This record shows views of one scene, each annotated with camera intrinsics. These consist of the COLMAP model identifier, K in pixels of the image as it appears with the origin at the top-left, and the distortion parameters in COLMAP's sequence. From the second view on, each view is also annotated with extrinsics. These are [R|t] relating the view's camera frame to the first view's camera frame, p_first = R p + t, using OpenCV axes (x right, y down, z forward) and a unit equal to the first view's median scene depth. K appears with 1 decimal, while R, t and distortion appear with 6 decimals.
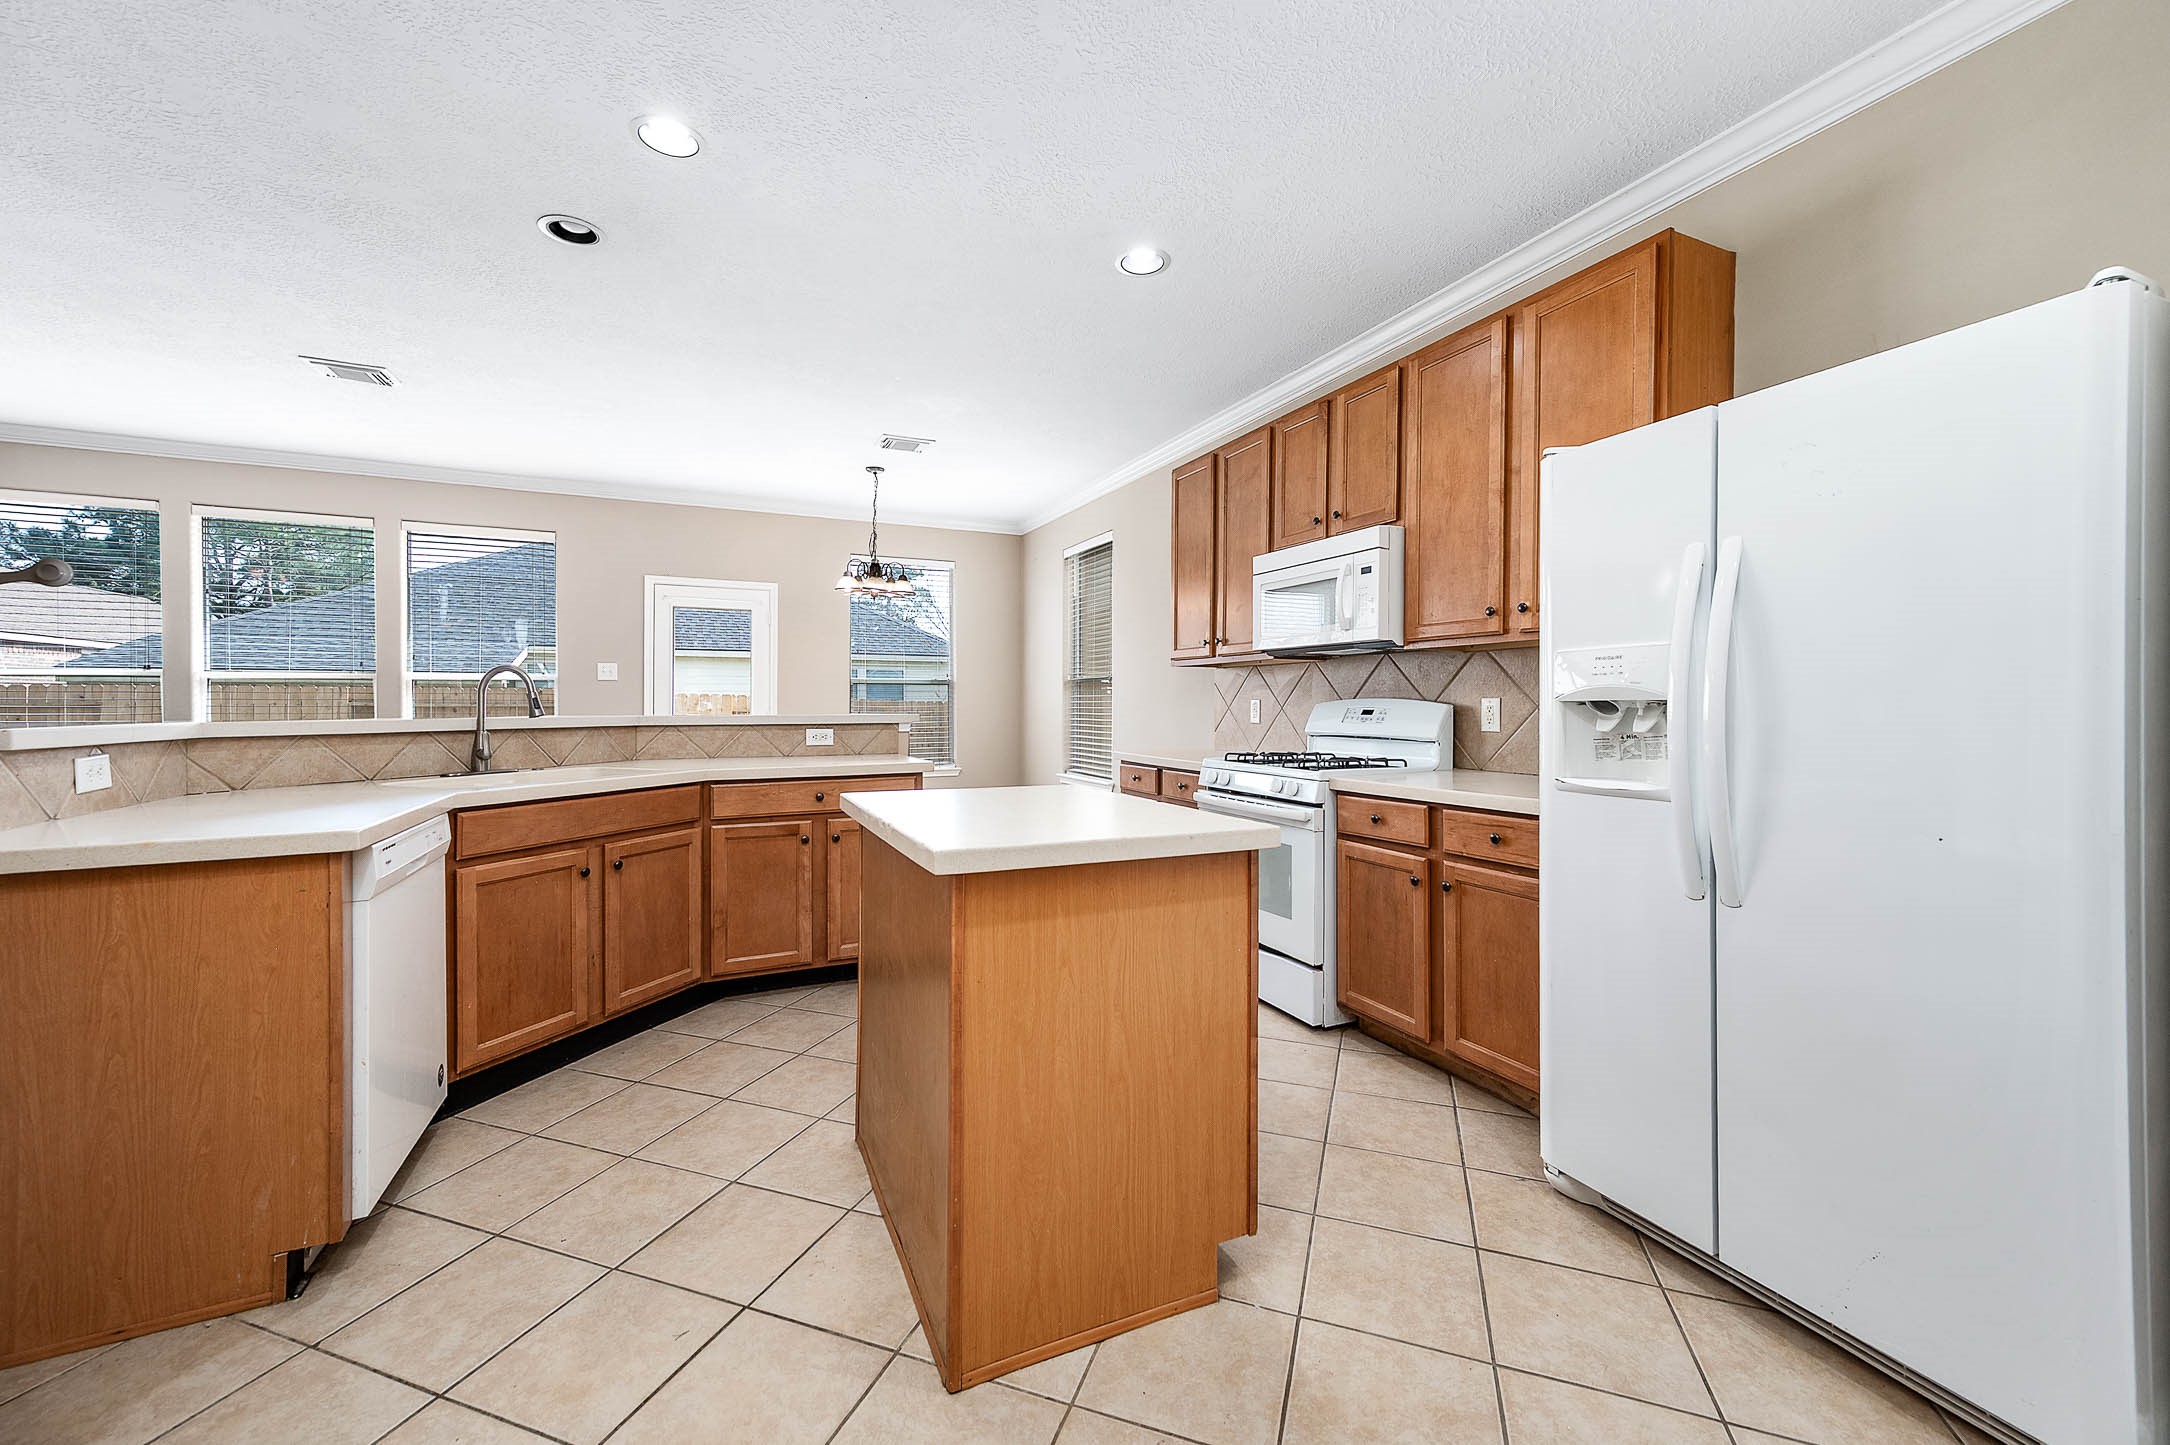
lens RADIAL K [[860.2, 0, 1093.2], [0, 860.2, 709.8], [0, 0, 1]] dist [0.012545, 0.000104]
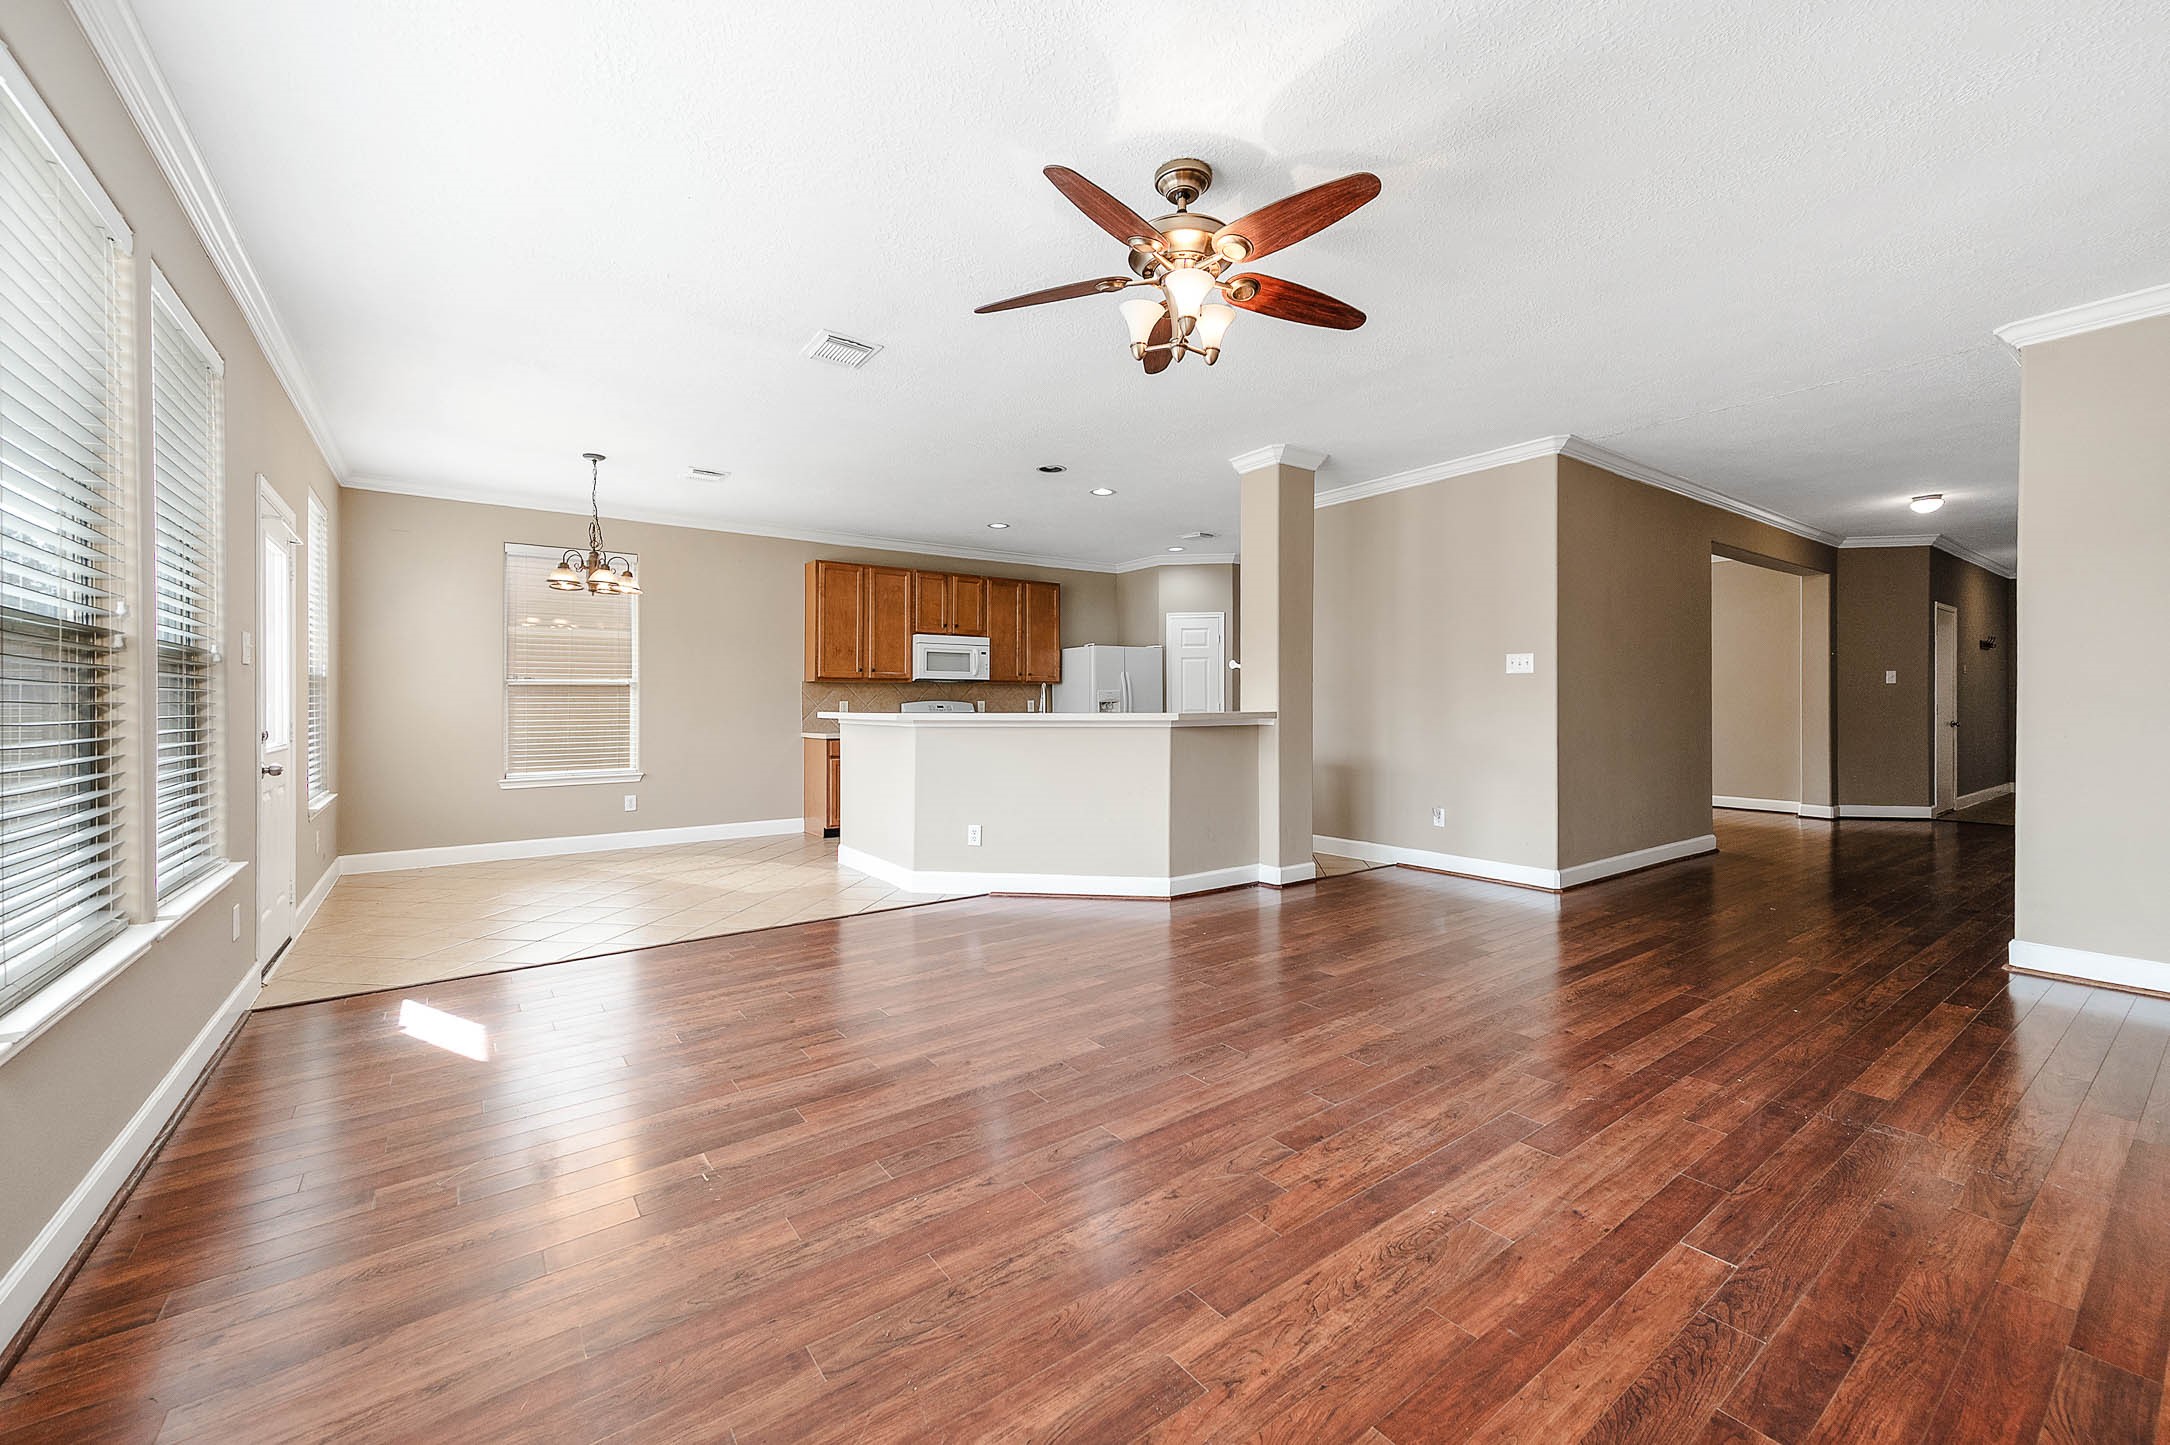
lens RADIAL K [[860.2, 0, 1106.3], [0, 860.2, 698.9], [0, 0, 1]] dist [0.012545, 0.000104]
pose [[-0.202005, 0.001710, 0.979383, -2.408460], [0.008679, 0.999962, 0.000044, -0.016107], [-0.979346, 0.008509, -0.202012, 1.182438]]
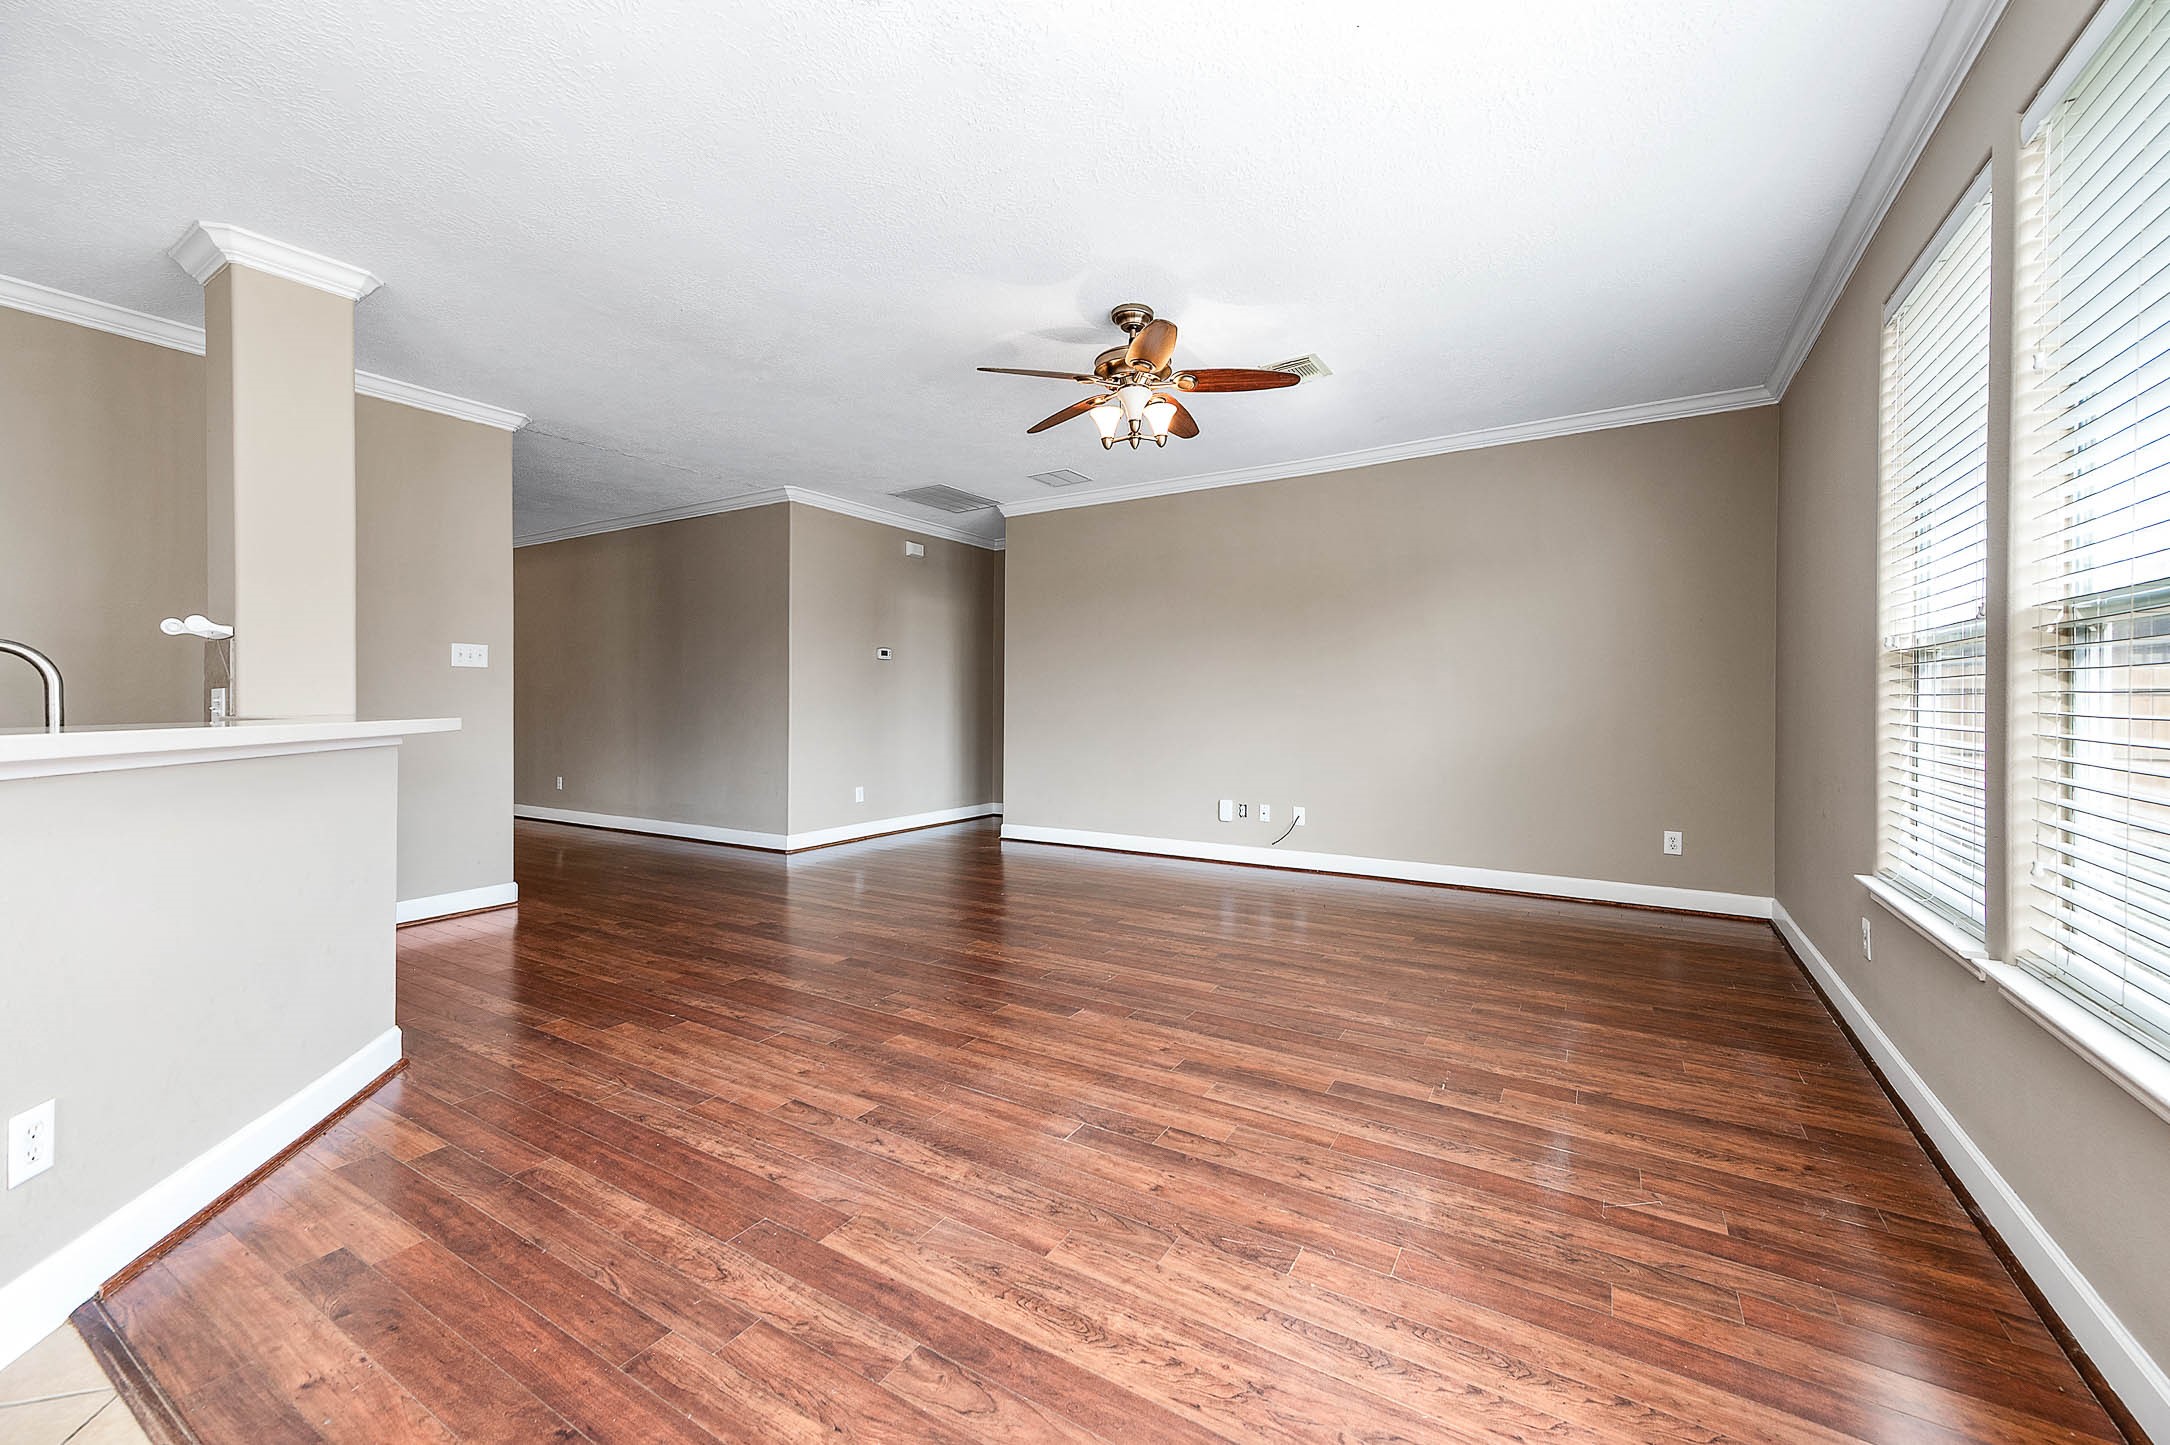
lens RADIAL K [[860.2, 0, 1082.1], [0, 860.2, 704.5], [0, 0, 1]] dist [0.012545, 0.000104]
pose [[-0.837071, 0.001701, -0.547092, -0.948933], [-0.003824, 0.999953, 0.008960, -0.012646], [0.547081, 0.009592, -0.837025, 1.849748]]
